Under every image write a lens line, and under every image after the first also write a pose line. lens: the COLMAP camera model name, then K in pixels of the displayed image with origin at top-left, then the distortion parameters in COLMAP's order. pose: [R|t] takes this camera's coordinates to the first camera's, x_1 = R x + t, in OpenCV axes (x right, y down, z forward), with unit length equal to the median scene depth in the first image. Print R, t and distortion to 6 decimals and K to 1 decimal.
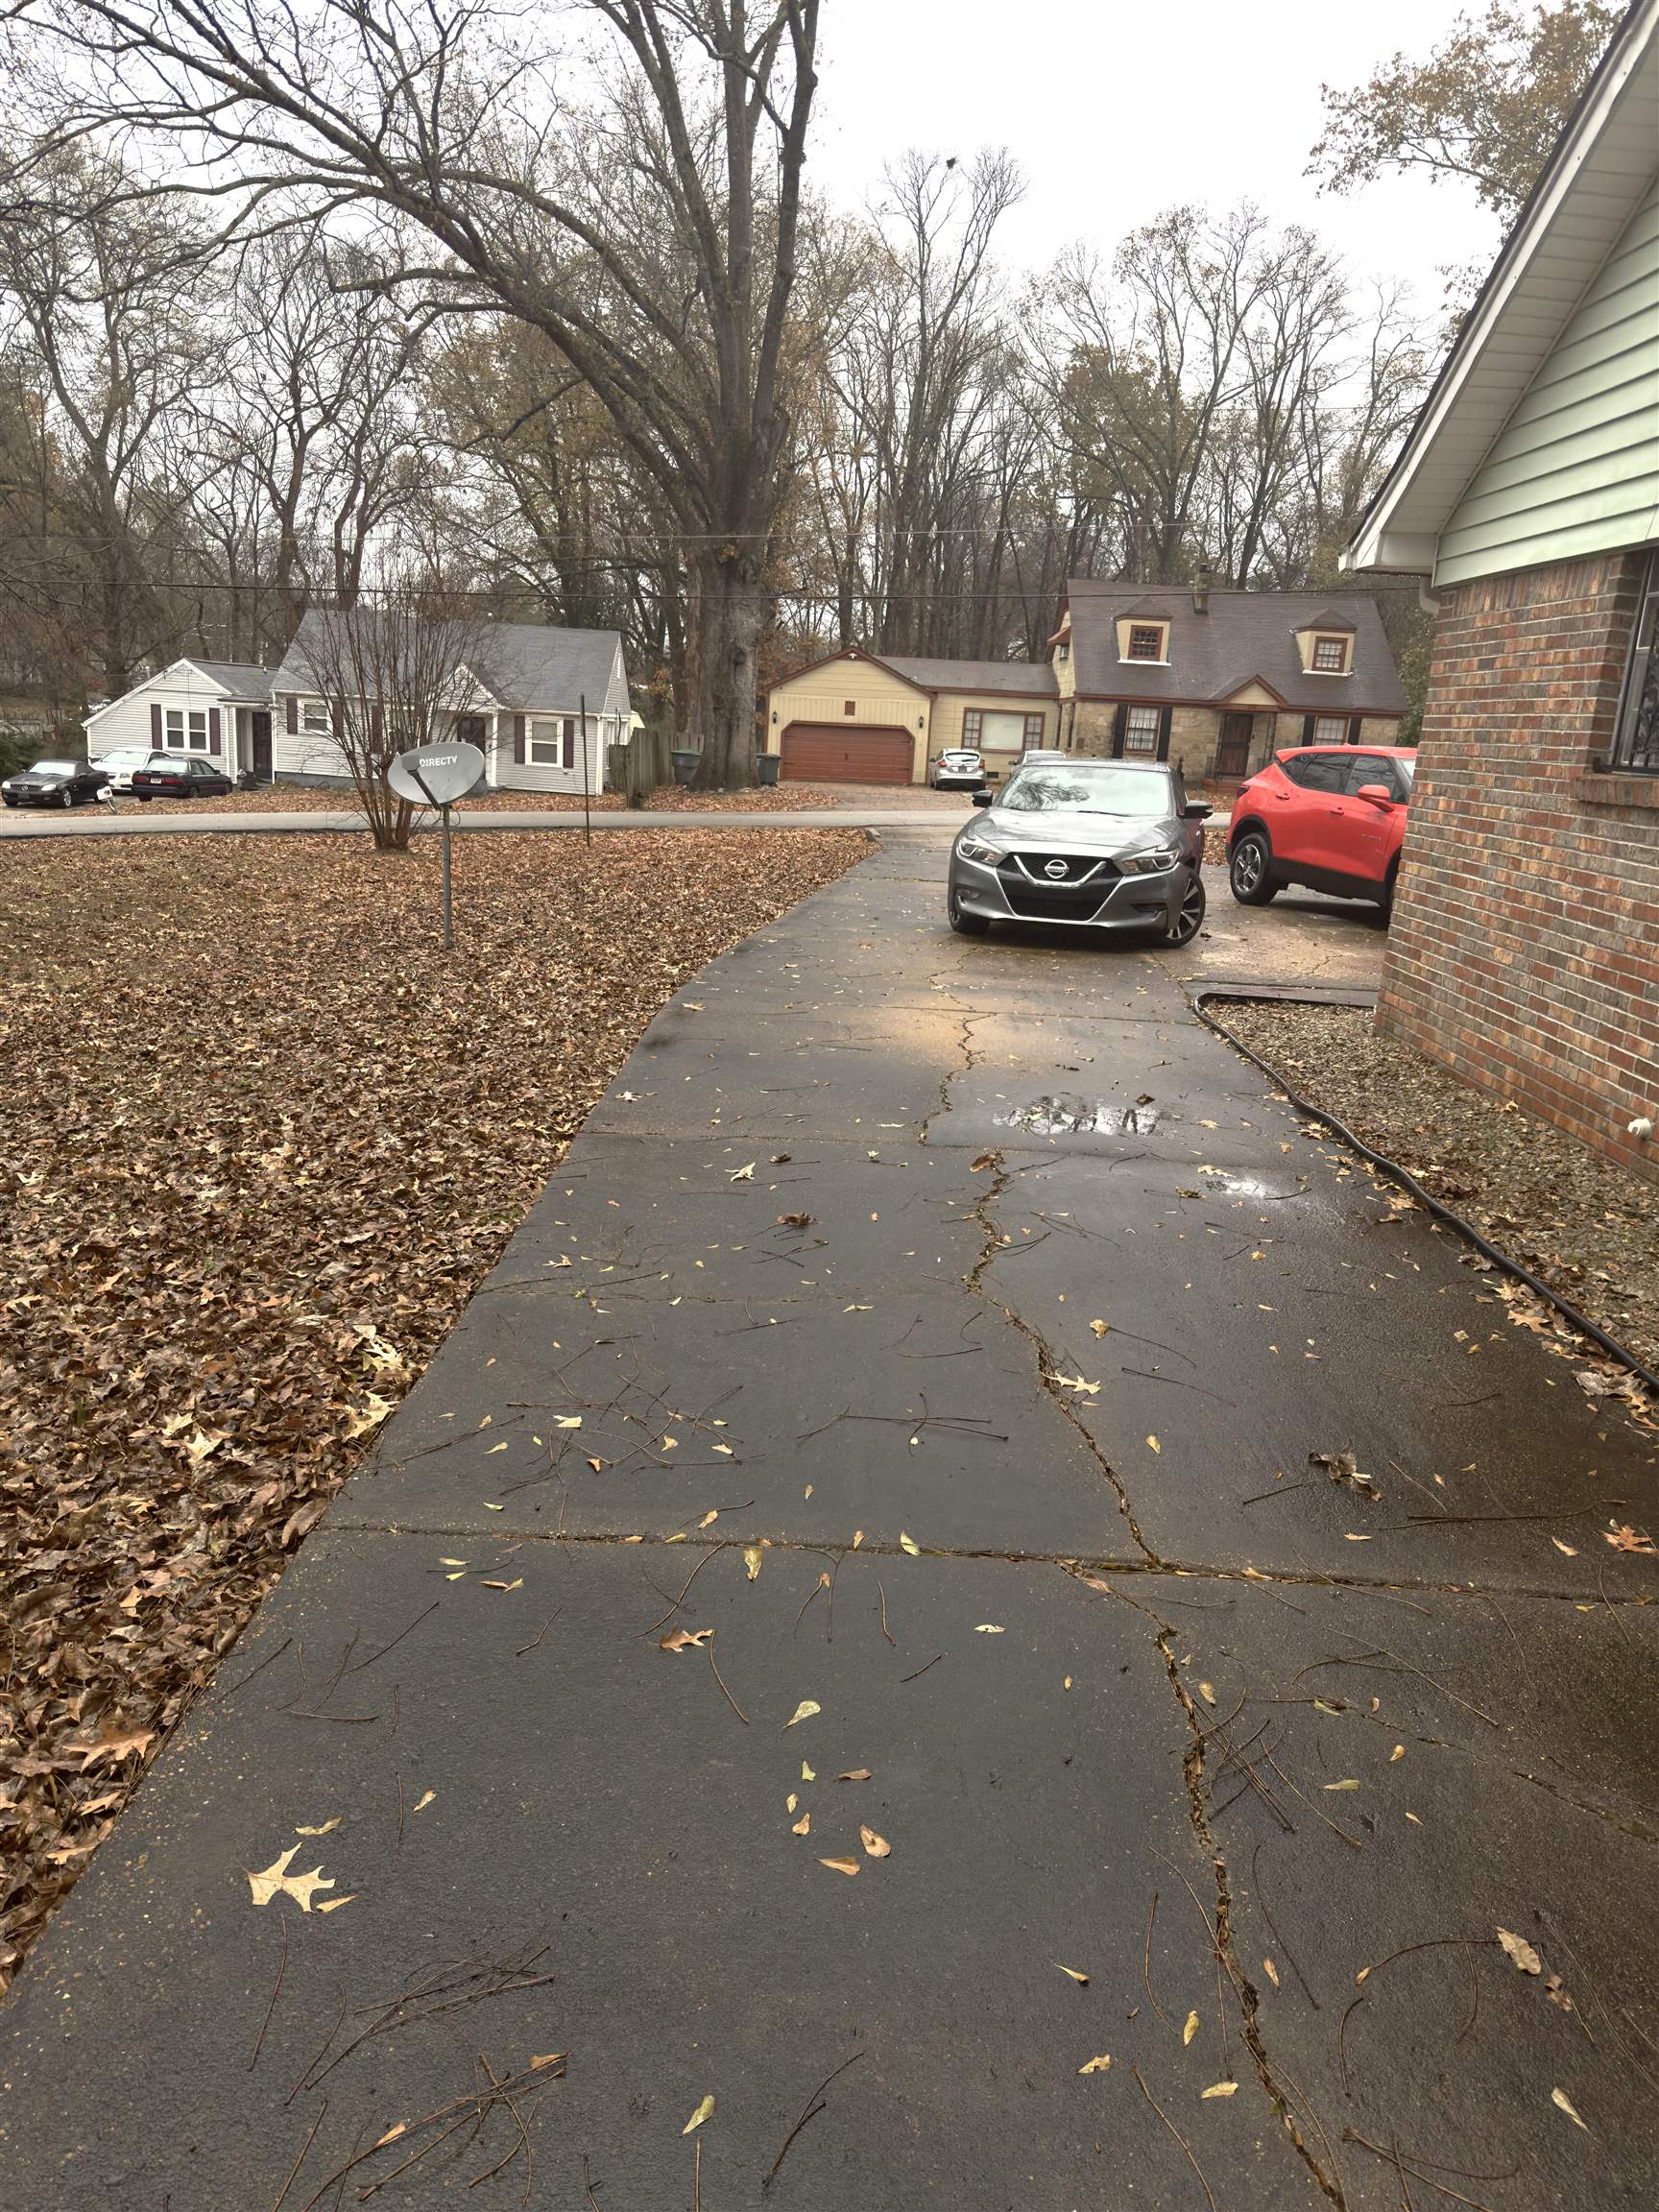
lens RADIAL K [[1553.7, 0, 830.0], [0, 1553.7, 1107.6], [0, 0, 1]] dist [0.002549, -0.001511]
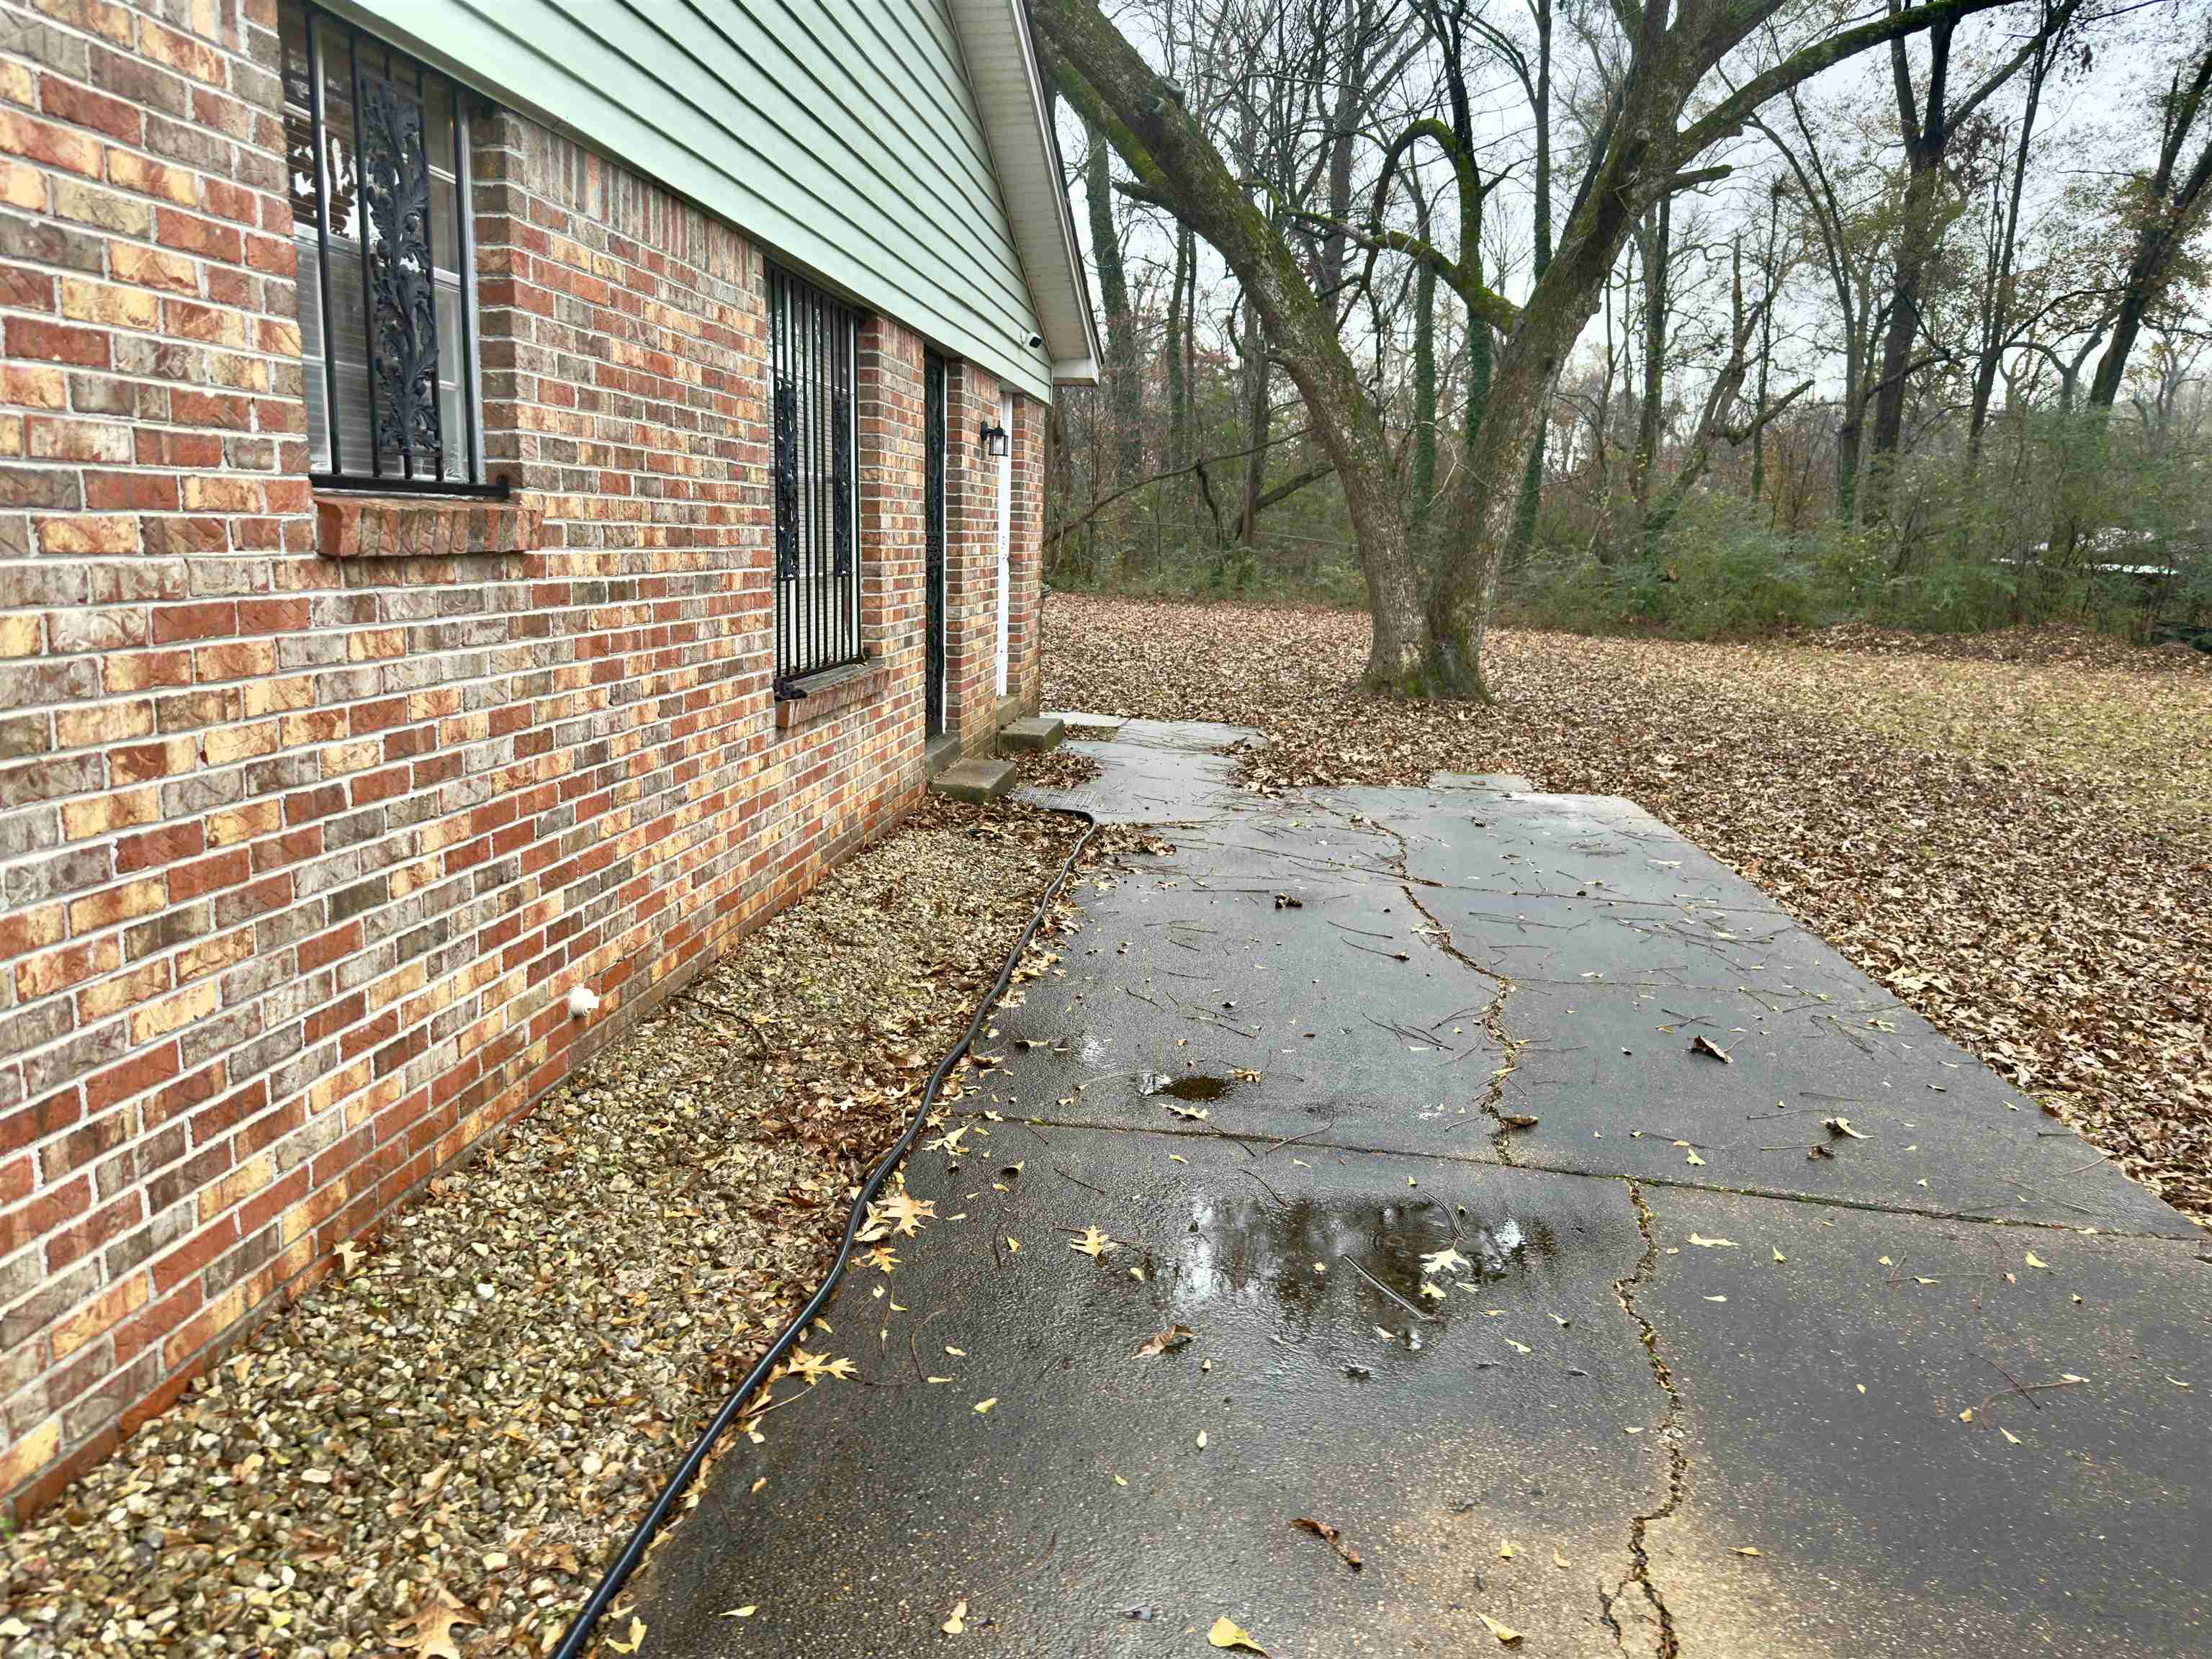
lens RADIAL K [[1553.7, 0, 1103.8], [0, 1553.7, 827.6], [0, 0, 1]] dist [0.002549, -0.001511]
pose [[-0.996337, -0.062339, 0.058540, 0.209129], [-0.032417, 0.908775, 0.416026, -0.293537], [-0.079135, 0.412604, -0.907467, 1.303192]]
